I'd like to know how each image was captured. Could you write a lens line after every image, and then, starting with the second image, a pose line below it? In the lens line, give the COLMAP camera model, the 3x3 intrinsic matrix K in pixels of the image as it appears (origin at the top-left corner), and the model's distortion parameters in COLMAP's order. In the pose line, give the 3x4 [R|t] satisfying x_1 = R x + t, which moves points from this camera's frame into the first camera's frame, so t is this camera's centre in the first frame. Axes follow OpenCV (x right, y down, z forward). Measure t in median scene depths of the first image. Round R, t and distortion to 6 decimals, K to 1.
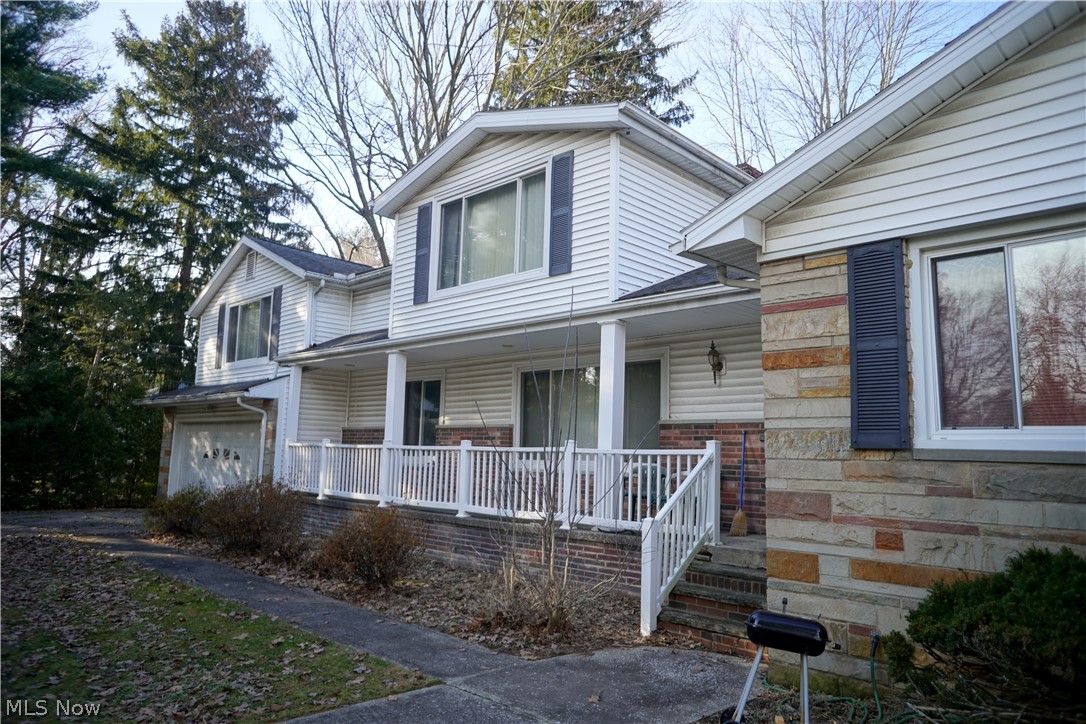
lens RADIAL K [[733.3, 0, 547.4], [0, 733.3, 360.9], [0, 0, 1]] dist [-0.061735, 0.086337]
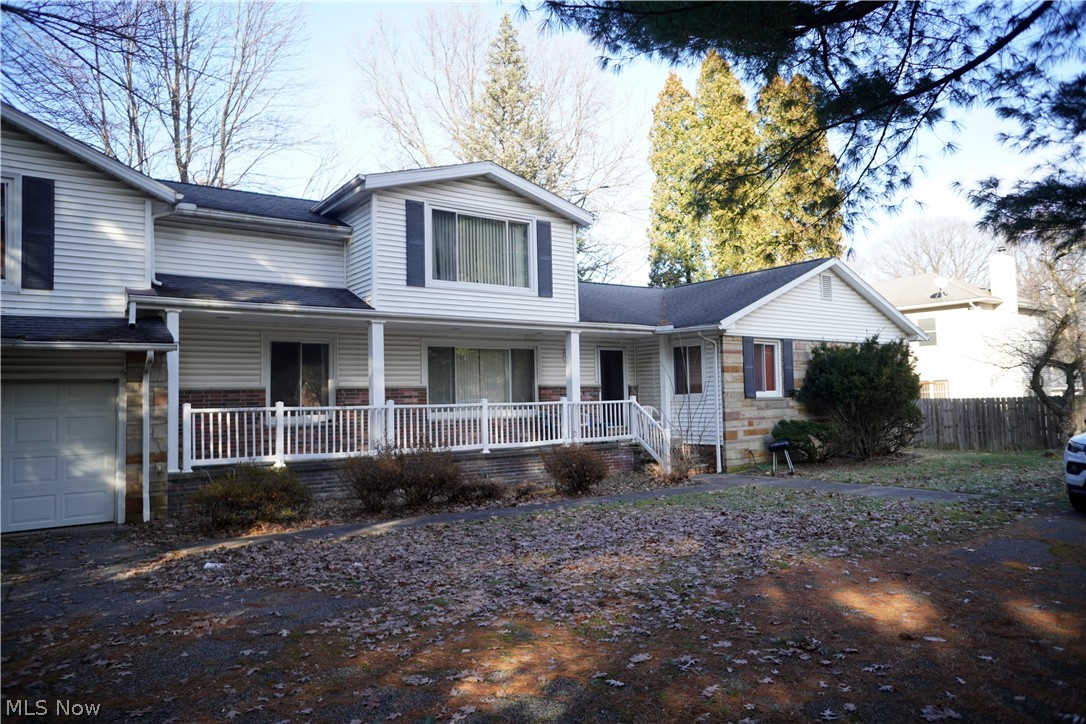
lens RADIAL K [[733.3, 0, 546.2], [0, 733.3, 357.8], [0, 0, 1]] dist [-0.061735, 0.086337]
pose [[0.166331, 0.029592, 0.985626, -1.327117], [-0.101035, 0.994800, -0.012818, 0.032132], [-0.980880, -0.097450, 0.168456, 0.586403]]
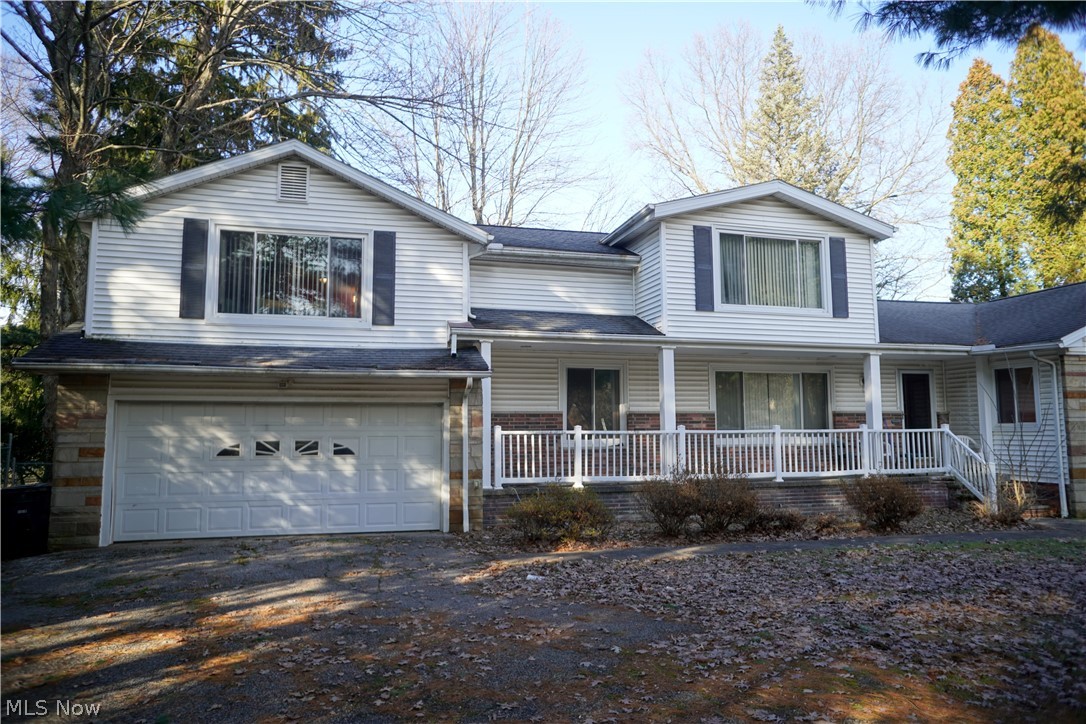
lens RADIAL K [[733.3, 0, 545.6], [0, 733.3, 359.8], [0, 0, 1]] dist [-0.061735, 0.086337]
pose [[0.501265, 0.055552, 0.863509, -1.341948], [-0.095134, 0.995426, -0.008813, 0.036251], [-0.860049, -0.077731, 0.504256, 0.624899]]
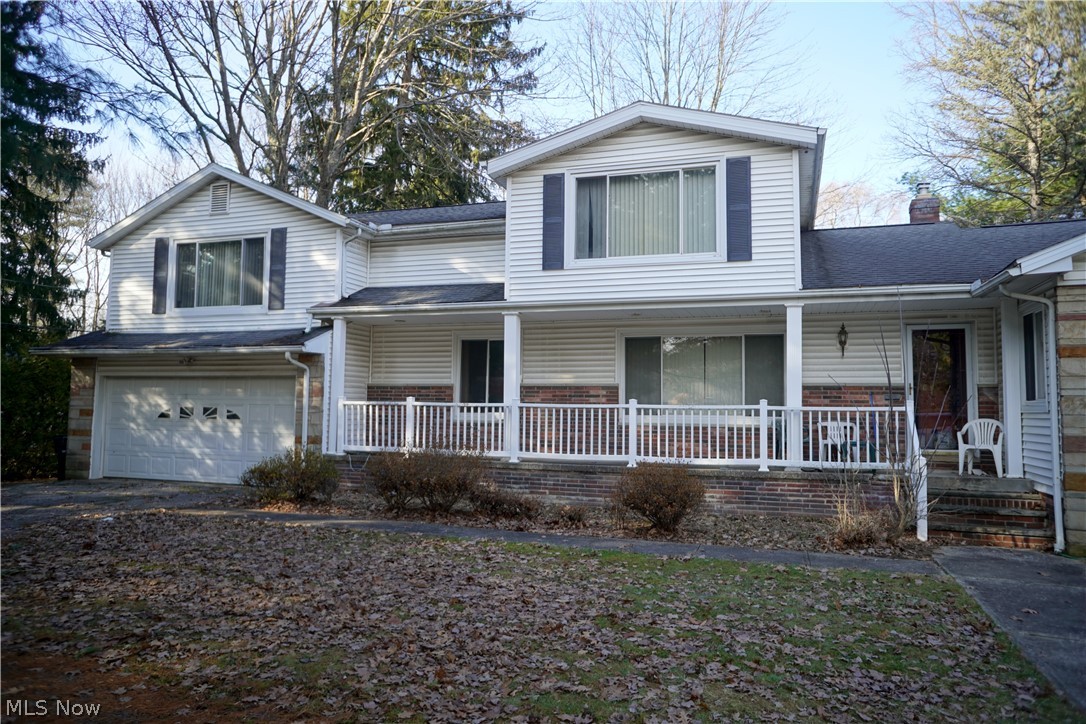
lens RADIAL K [[733.3, 0, 548.1], [0, 733.3, 361.8], [0, 0, 1]] dist [-0.061735, 0.086337]
pose [[0.901747, 0.016267, 0.431957, -0.641294], [-0.046756, 0.997099, 0.060057, -0.009130], [-0.429727, -0.074353, 0.899892, 0.043733]]
